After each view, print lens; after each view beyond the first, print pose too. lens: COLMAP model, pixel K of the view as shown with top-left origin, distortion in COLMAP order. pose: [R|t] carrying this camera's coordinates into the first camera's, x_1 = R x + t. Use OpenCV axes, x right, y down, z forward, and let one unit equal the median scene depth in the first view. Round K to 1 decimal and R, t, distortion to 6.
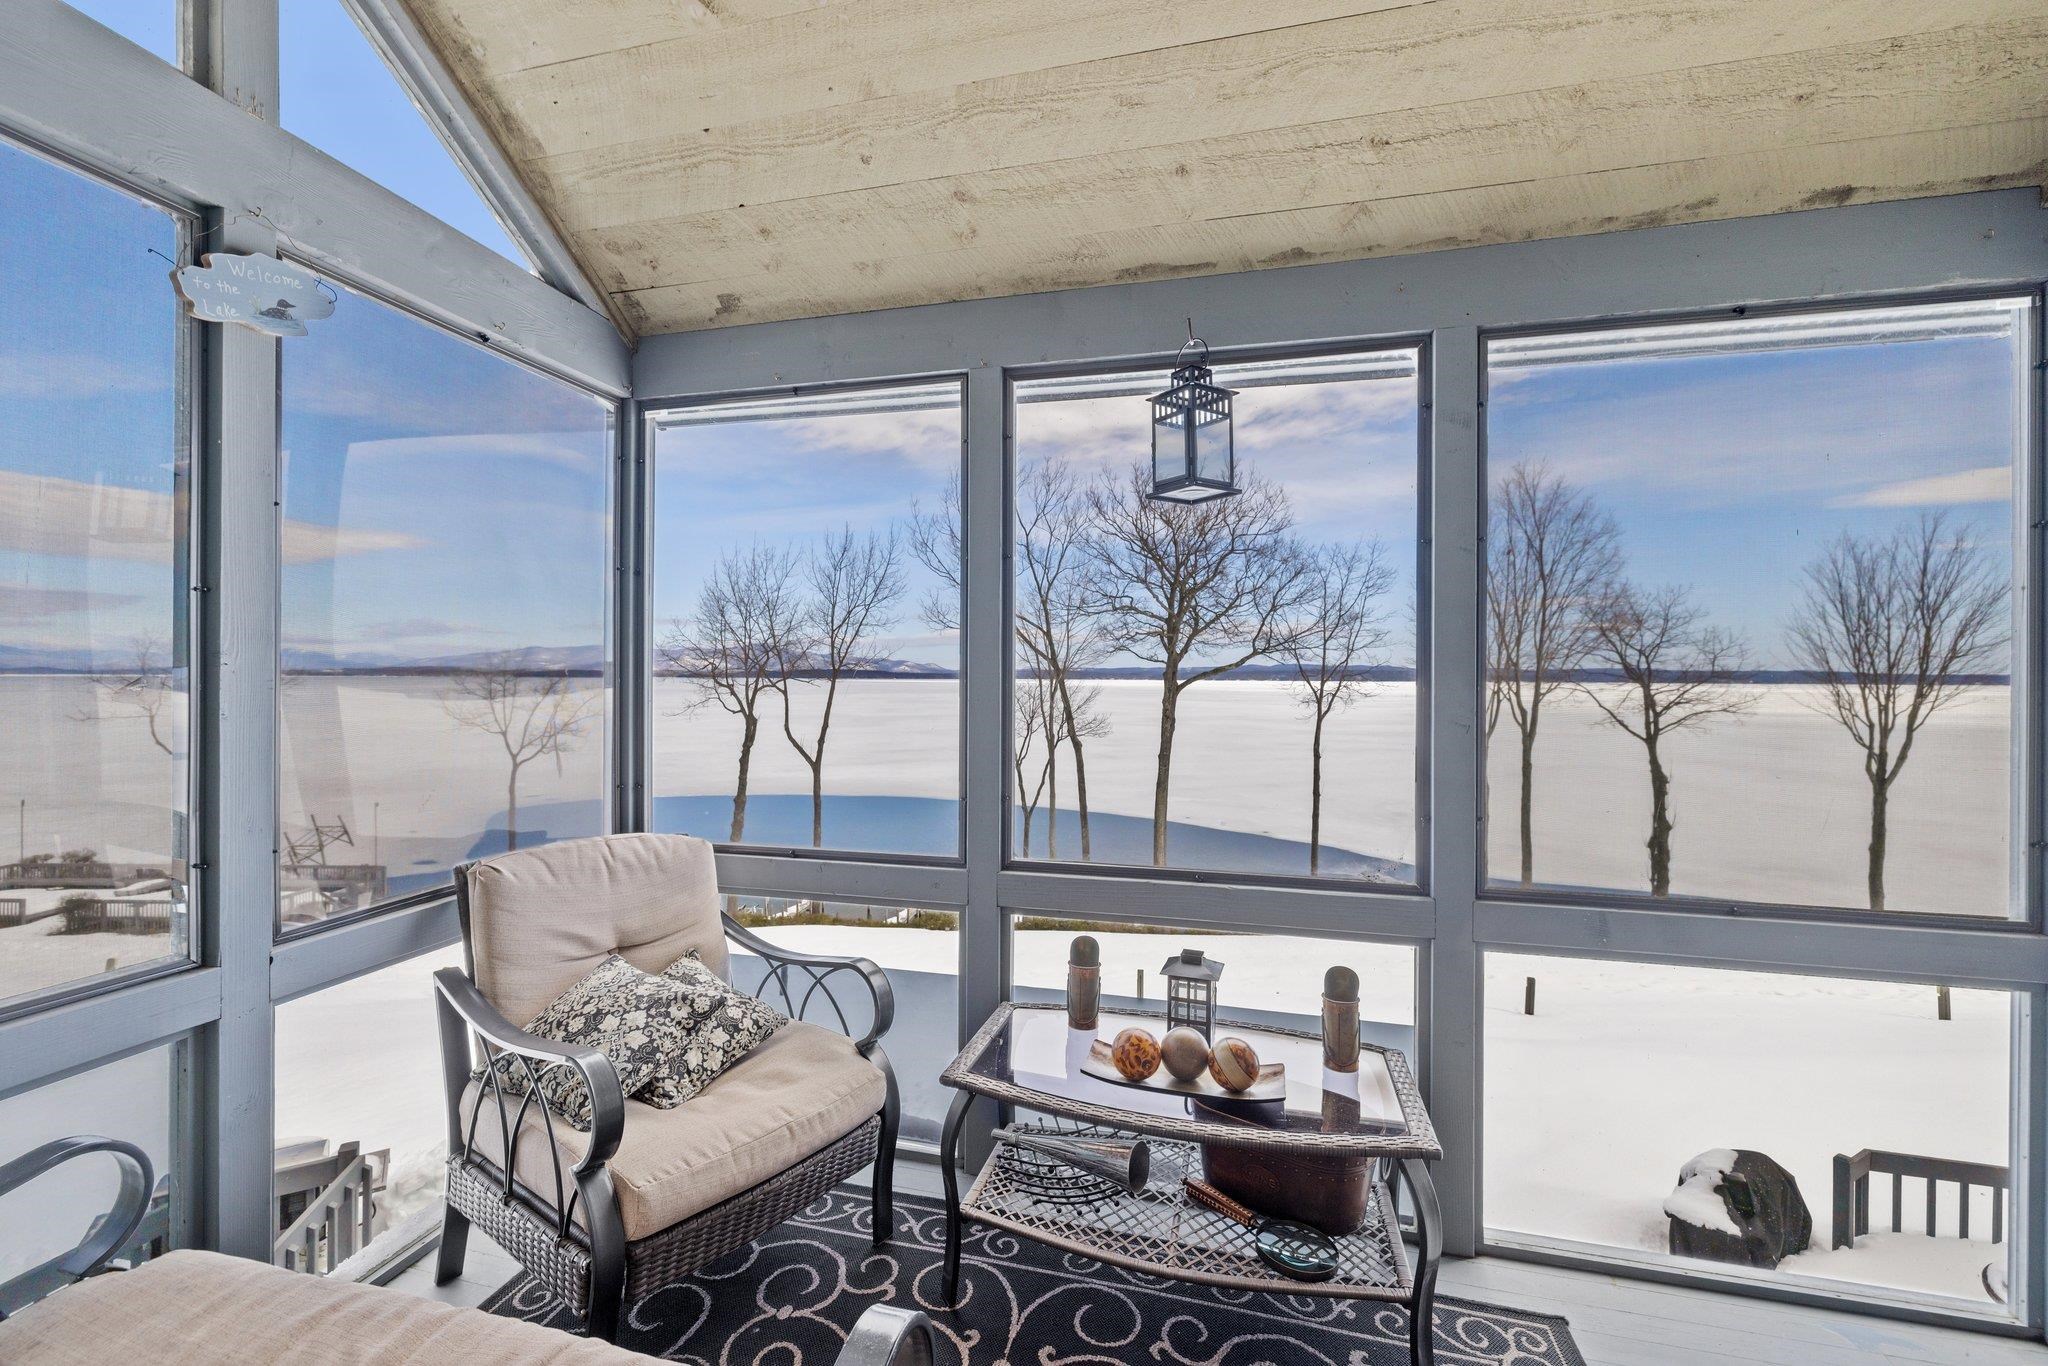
lens RADIAL K [[856.3, 0, 1017.5], [0, 856.3, 678.6], [0, 0, 1]] dist [-0.002381, 0.000086]
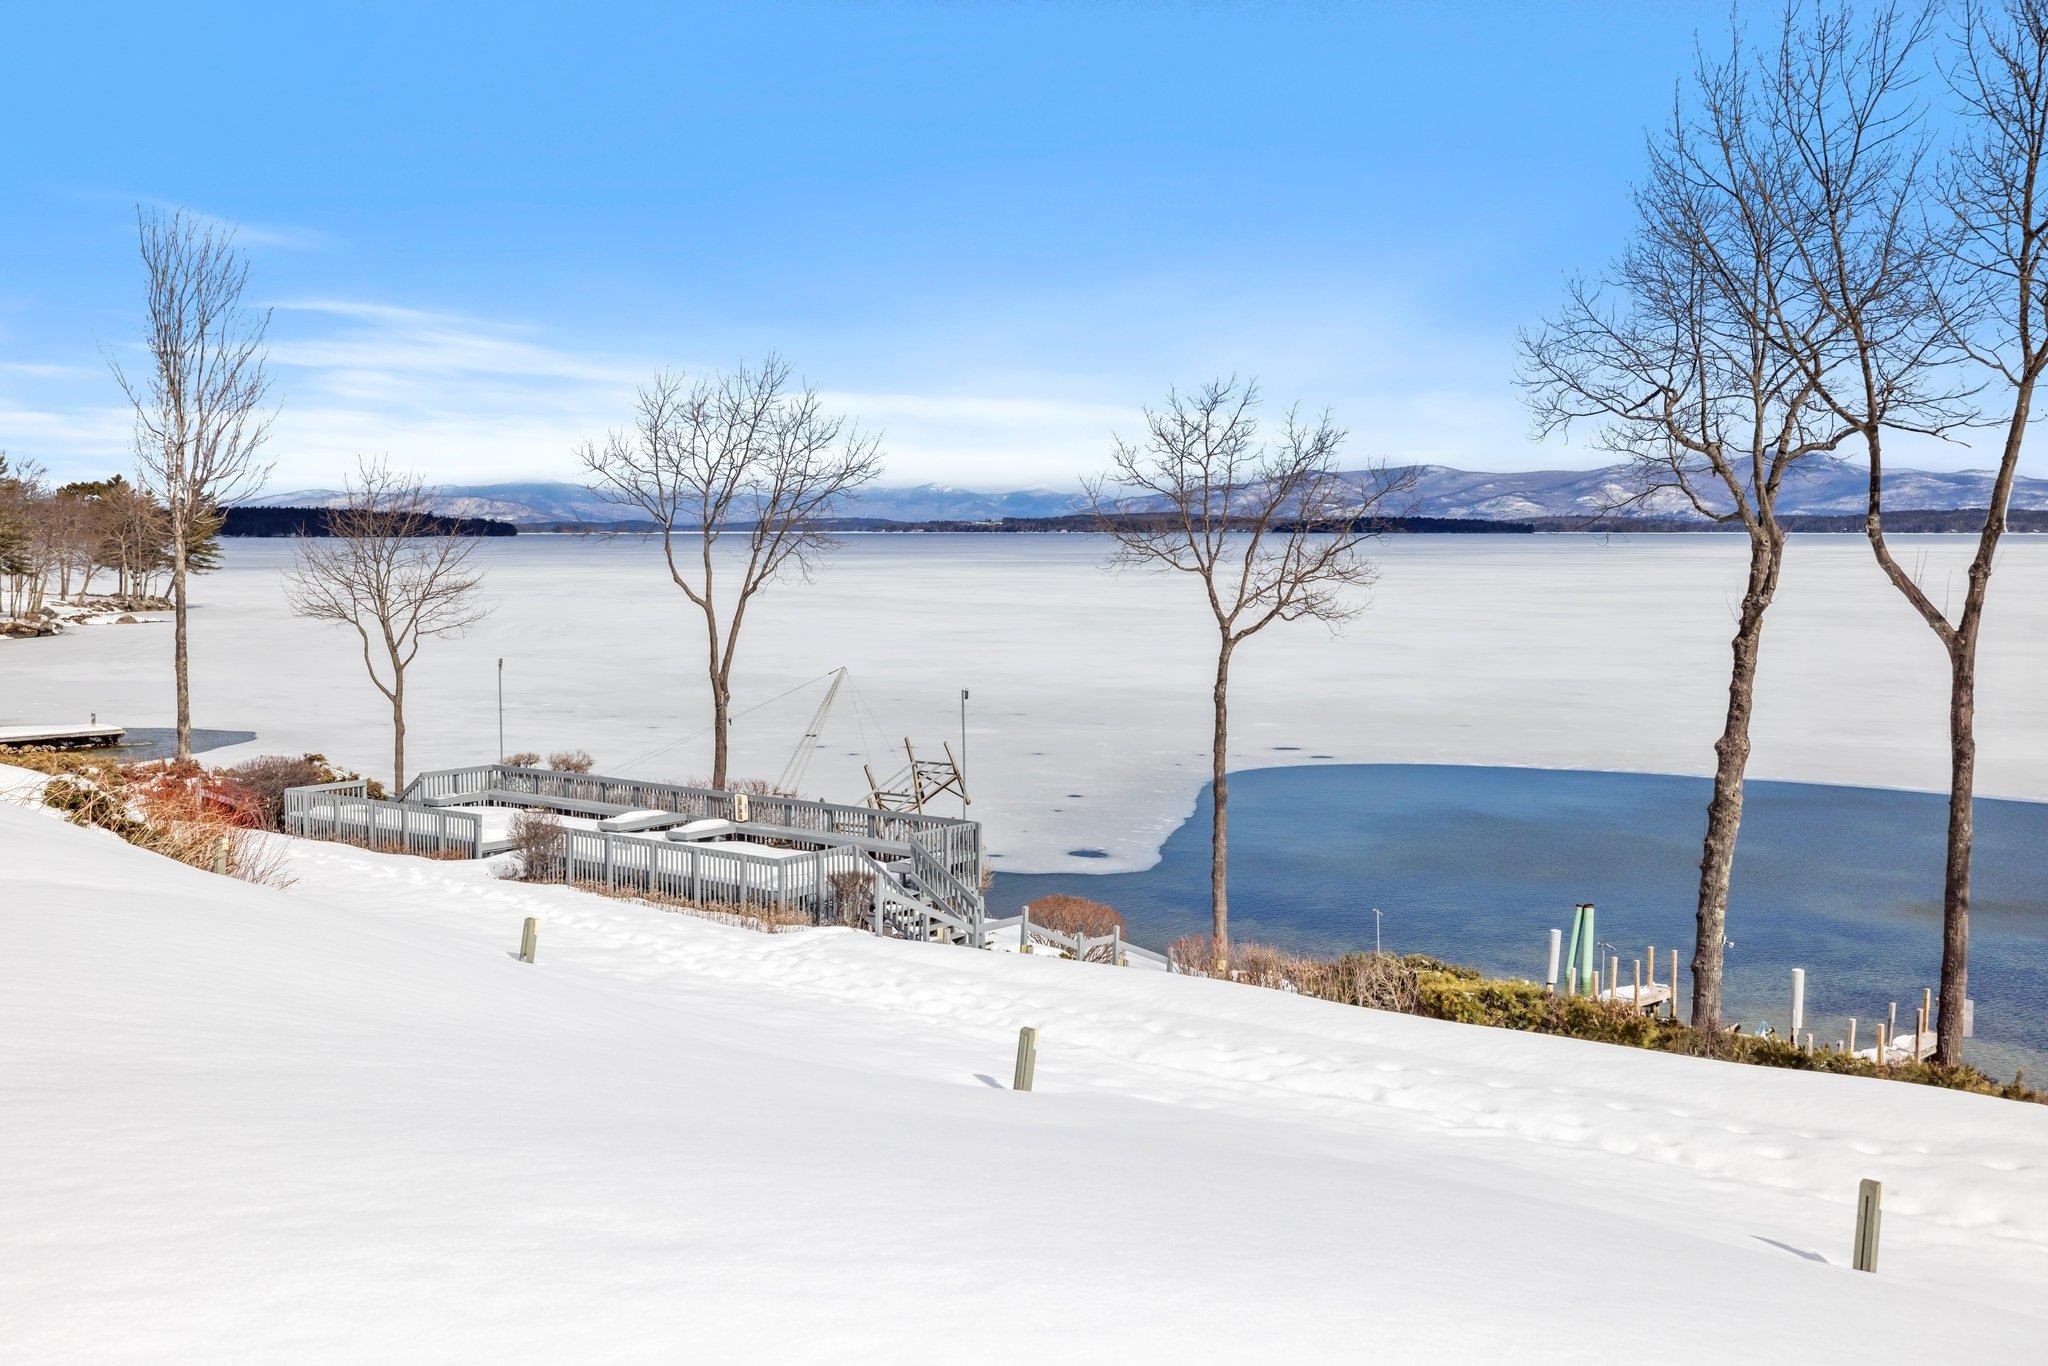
lens RADIAL K [[1953.4, 0, 1007.3], [0, 1953.4, 682.7], [0, 0, 1]] dist [0.000296, 0.000000]
pose [[0.786506, 0.041465, -0.616190, -0.053338], [0.005603, 0.997223, 0.074258, 0.058857], [0.617558, -0.061857, 0.784089, 0.152505]]
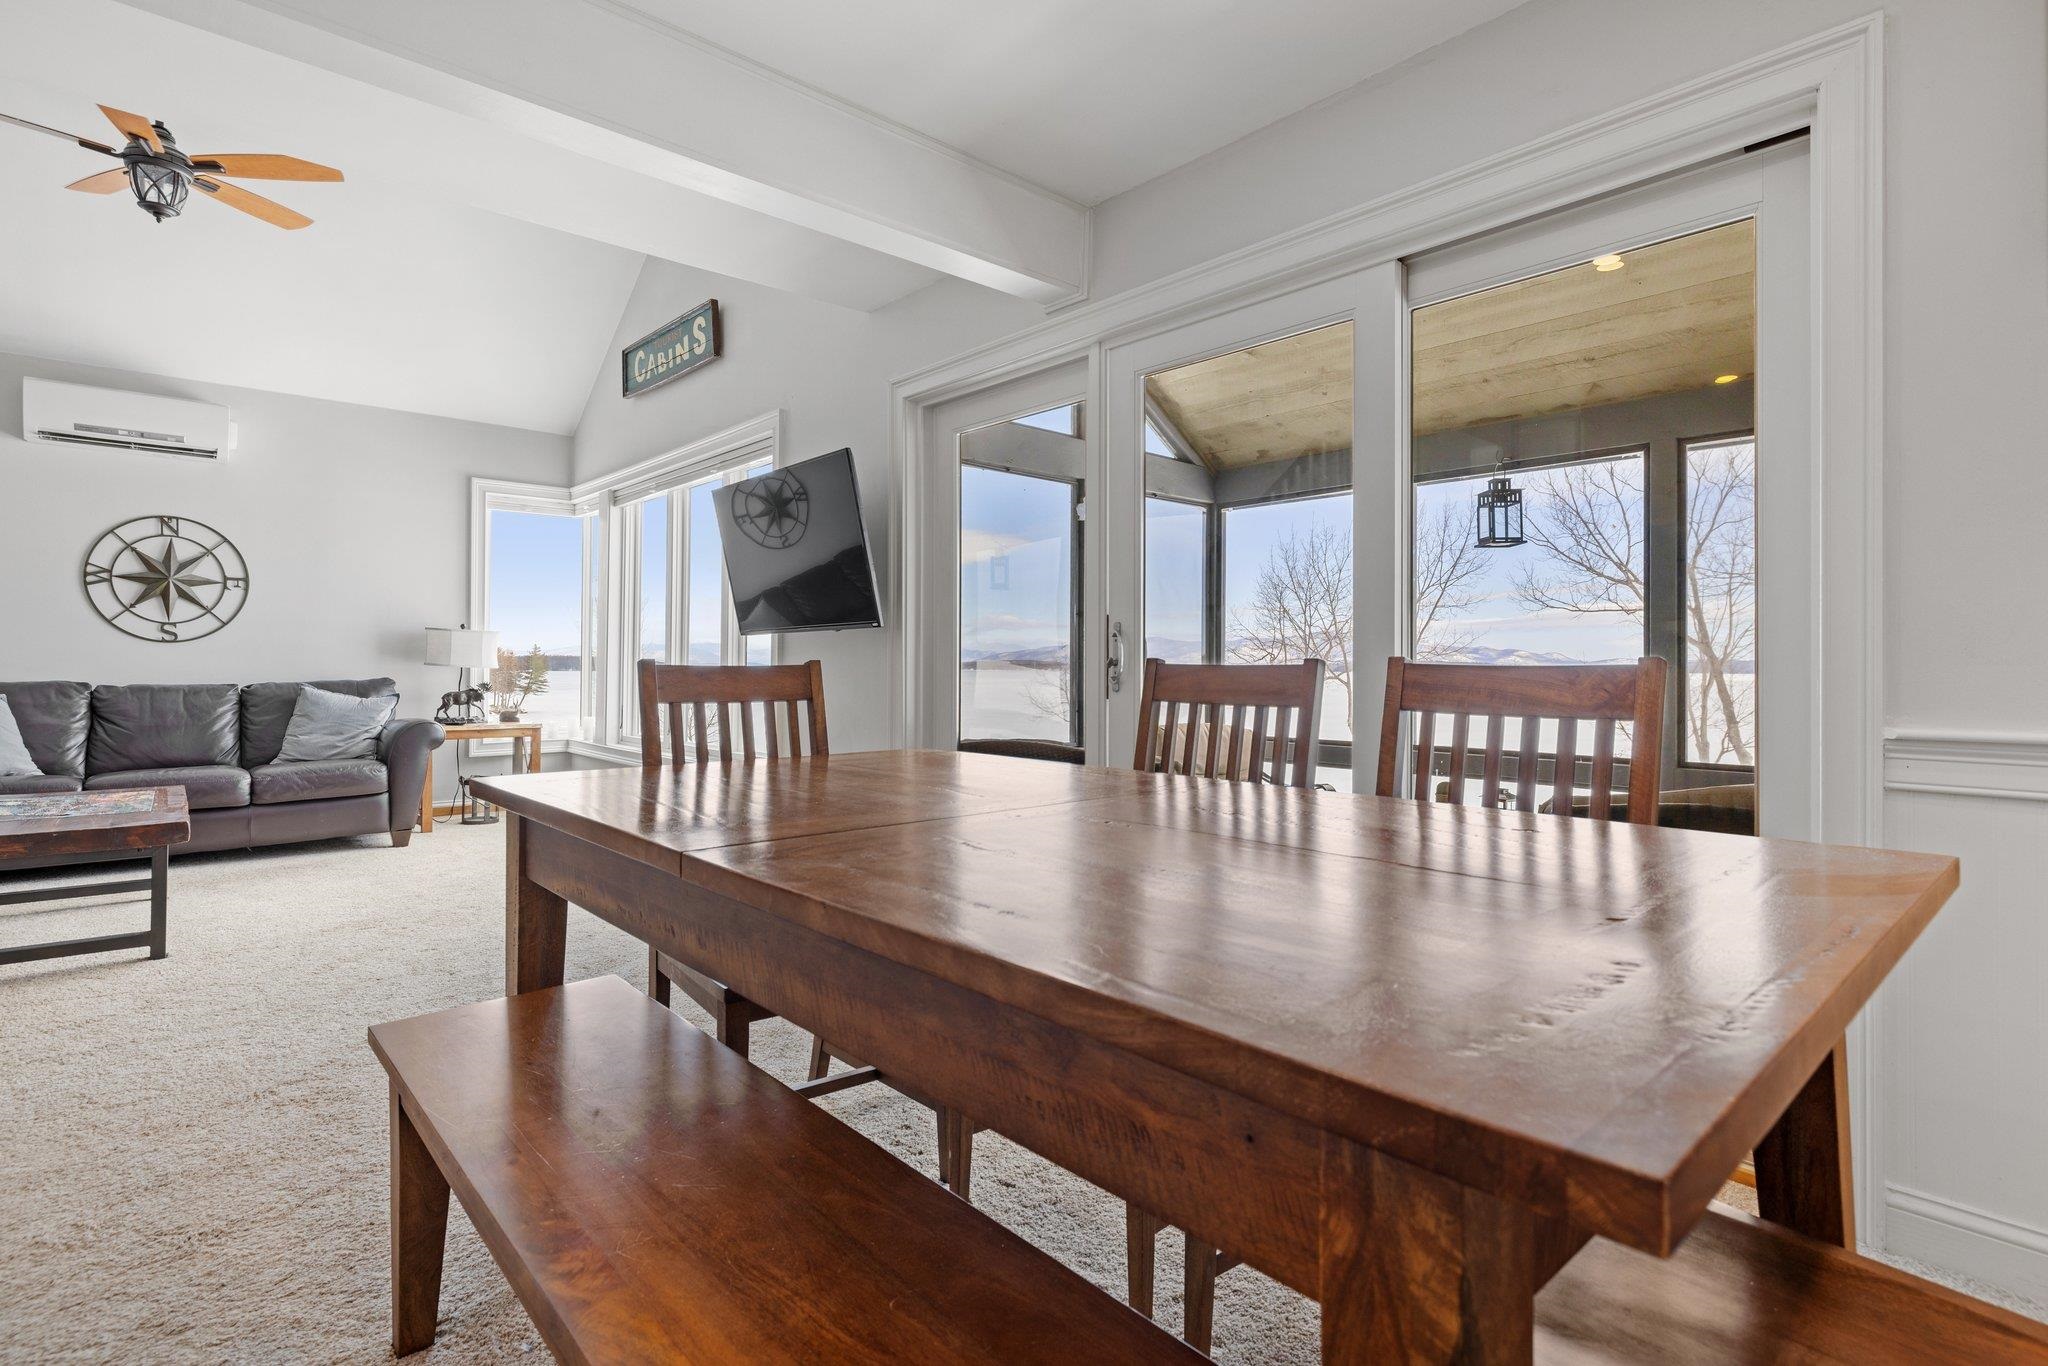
lens RADIAL K [[1002.2, 0, 1015.5], [0, 1002.2, 659.6], [0, 0, 1]] dist [-0.008853, 0.004651]
pose [[0.829206, -0.006892, -0.558901, 0.030051], [-0.000416, 0.999916, -0.012947, 0.003568], [0.558944, 0.010969, 0.829133, -0.077355]]
